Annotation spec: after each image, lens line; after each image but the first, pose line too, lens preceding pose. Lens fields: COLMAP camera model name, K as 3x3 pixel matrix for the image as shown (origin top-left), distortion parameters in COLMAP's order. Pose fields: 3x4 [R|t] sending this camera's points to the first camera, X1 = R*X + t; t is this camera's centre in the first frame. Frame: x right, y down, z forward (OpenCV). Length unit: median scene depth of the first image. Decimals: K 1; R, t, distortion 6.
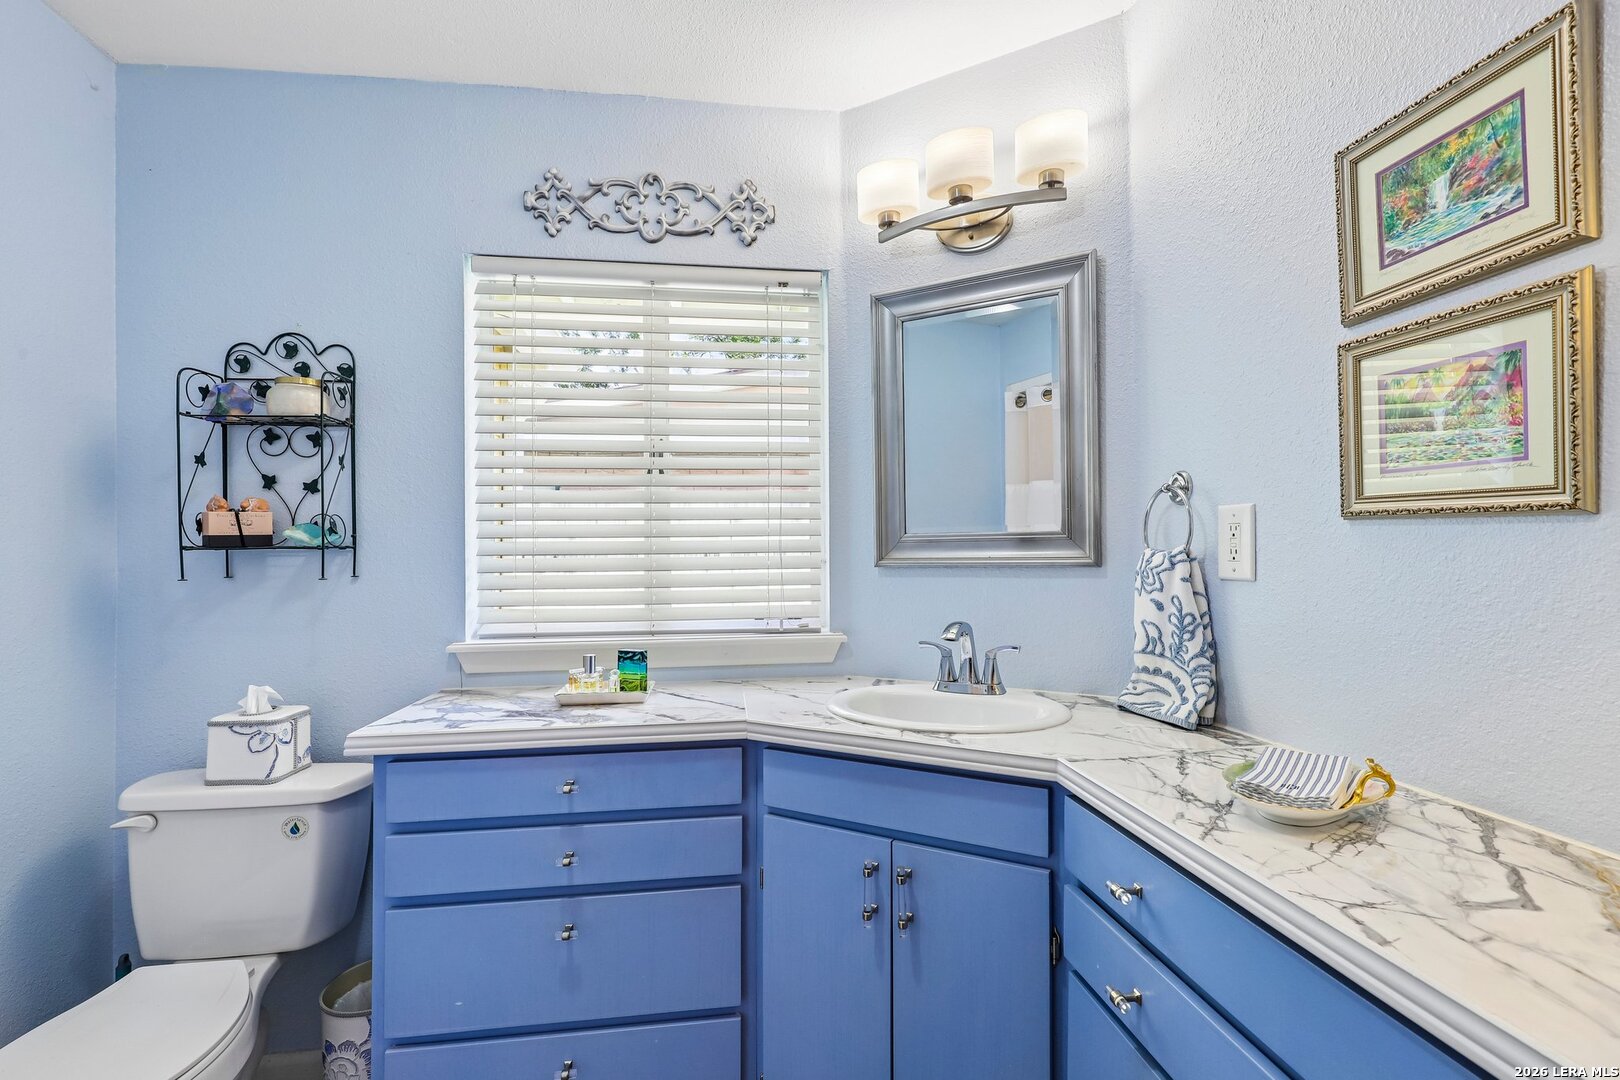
lens RADIAL K [[740.2, 0, 810.3], [0, 740.2, 538.1], [0, 0, 1]] dist [-0.020269, 0.005913]
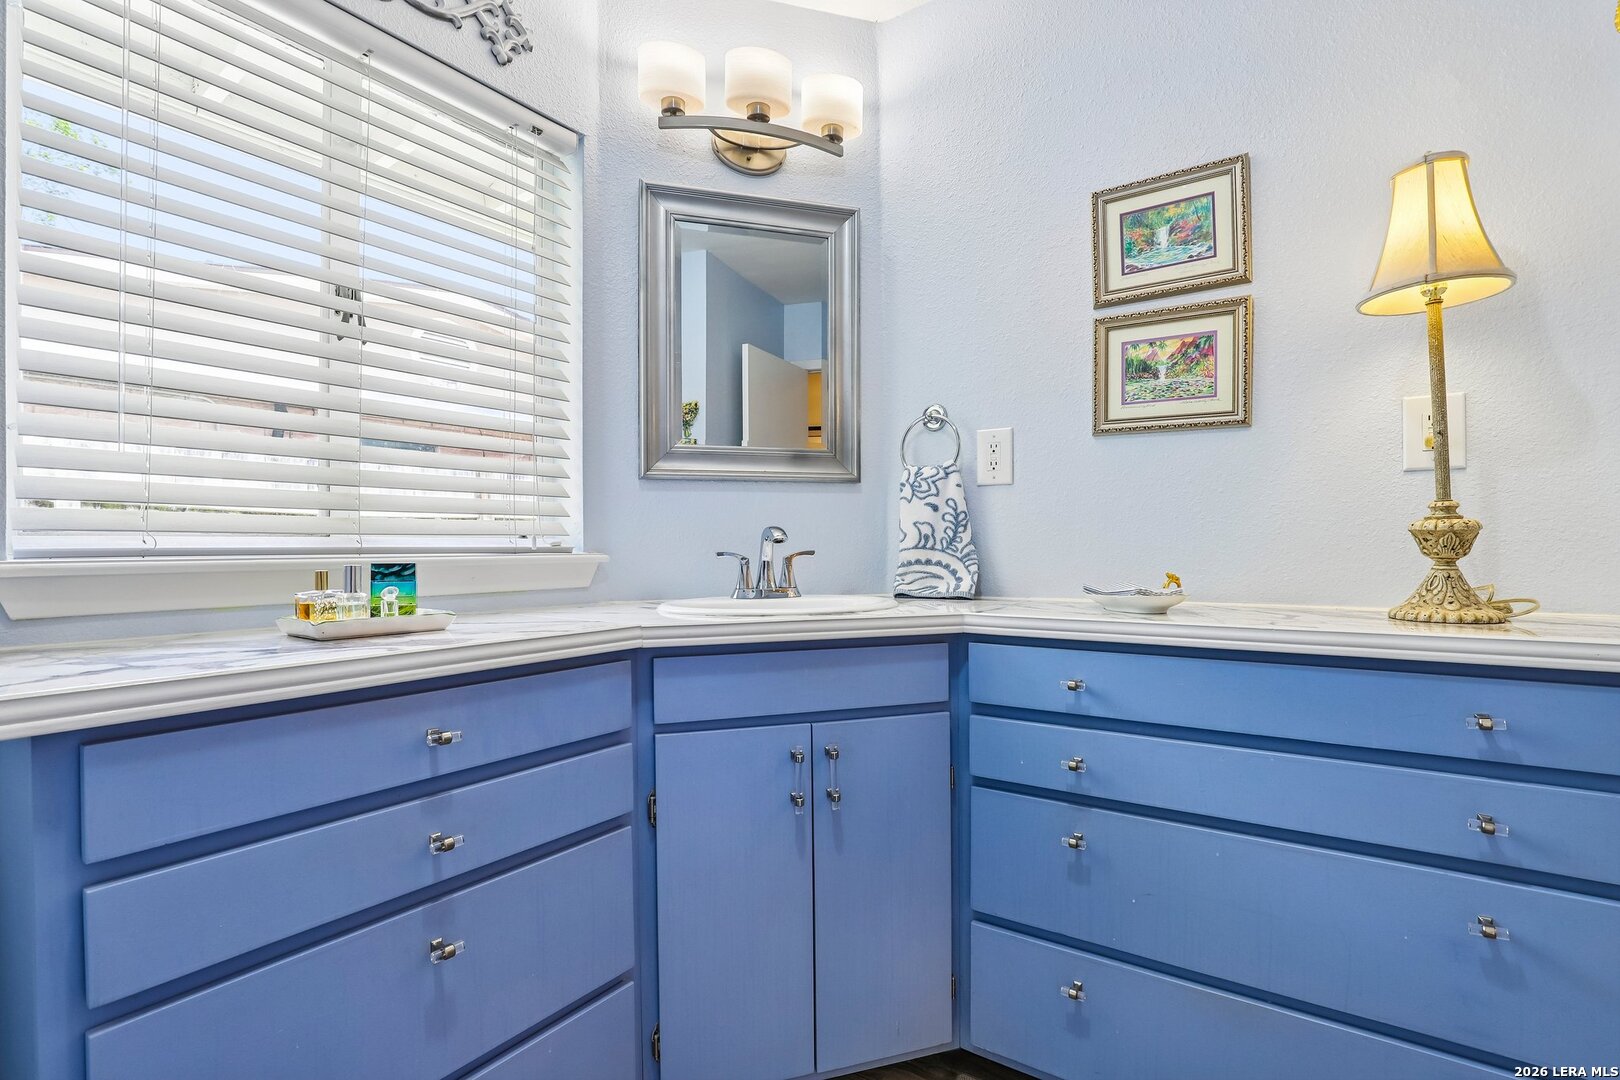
lens RADIAL K [[762.4, 0, 812.9], [0, 762.4, 546.2], [0, 0, 1]] dist [-0.036155, 0.000484]
pose [[0.671149, 0.011216, 0.741238, -0.633653], [-0.013356, 0.999906, -0.003037, 0.167990], [-0.741202, -0.007862, 0.671236, 0.297493]]
